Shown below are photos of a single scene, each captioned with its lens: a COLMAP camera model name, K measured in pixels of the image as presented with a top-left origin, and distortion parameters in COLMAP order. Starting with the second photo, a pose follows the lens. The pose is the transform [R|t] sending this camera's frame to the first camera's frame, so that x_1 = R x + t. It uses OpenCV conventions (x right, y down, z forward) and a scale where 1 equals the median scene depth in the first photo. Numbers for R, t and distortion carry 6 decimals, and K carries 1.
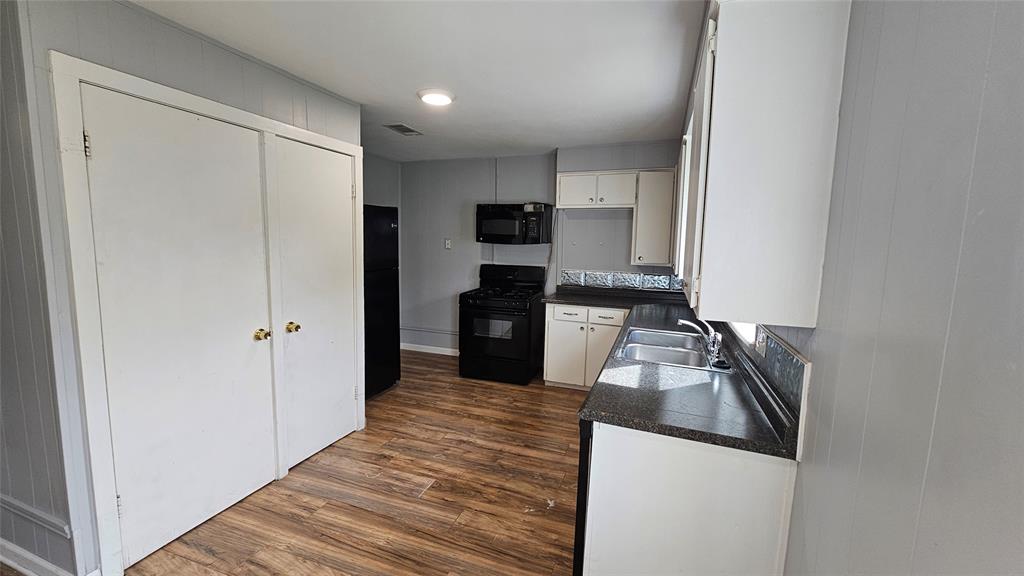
lens RADIAL K [[417.7, 0, 505.7], [0, 417.7, 290.3], [0, 0, 1]] dist [0.000055, 0.000333]
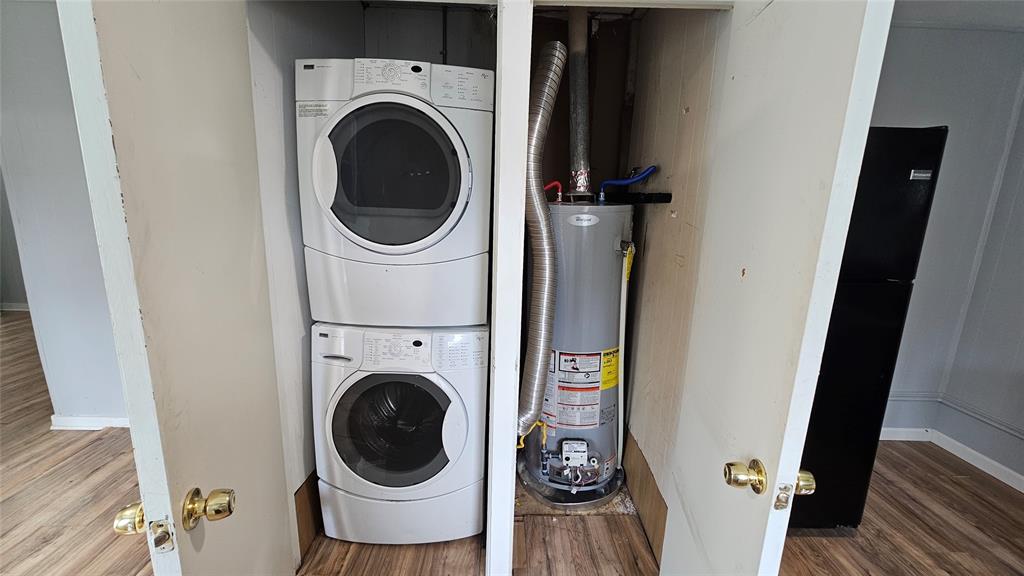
lens RADIAL K [[417.7, 0, 512.1], [0, 417.7, 290.5], [0, 0, 1]] dist [0.000055, 0.000333]
pose [[0.374354, 0.180351, -0.909578, -0.028124], [-0.130729, 0.981372, 0.140782, -0.046479], [0.918025, 0.066206, 0.390957, 0.436493]]
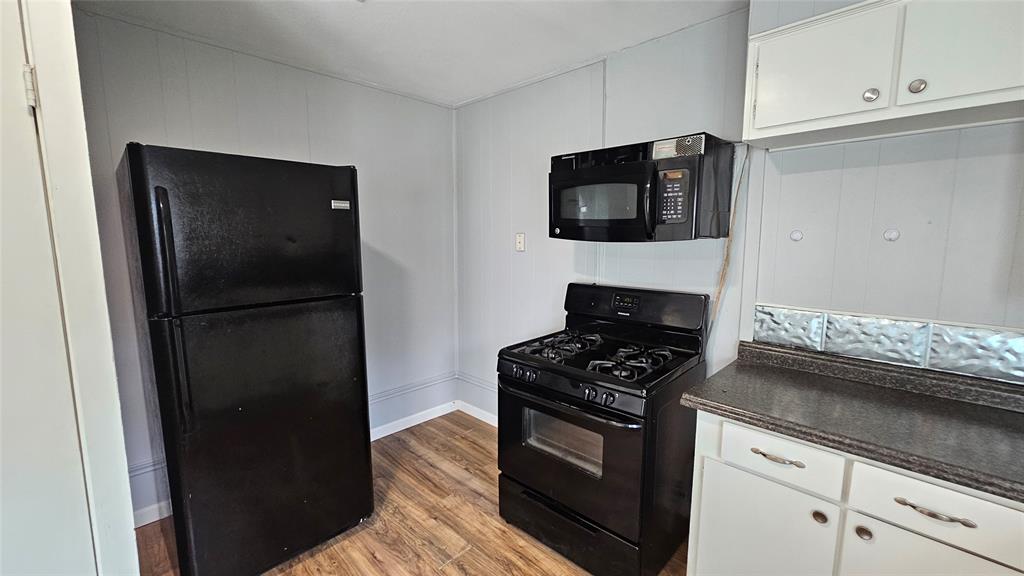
lens RADIAL K [[417.7, 0, 509.0], [0, 417.7, 289.5], [0, 0, 1]] dist [0.000055, 0.000333]
pose [[0.914337, 0.035332, -0.403410, 0.083355], [-0.033298, 0.999373, 0.012056, -0.063350], [0.403583, 0.002409, 0.914940, 0.567055]]
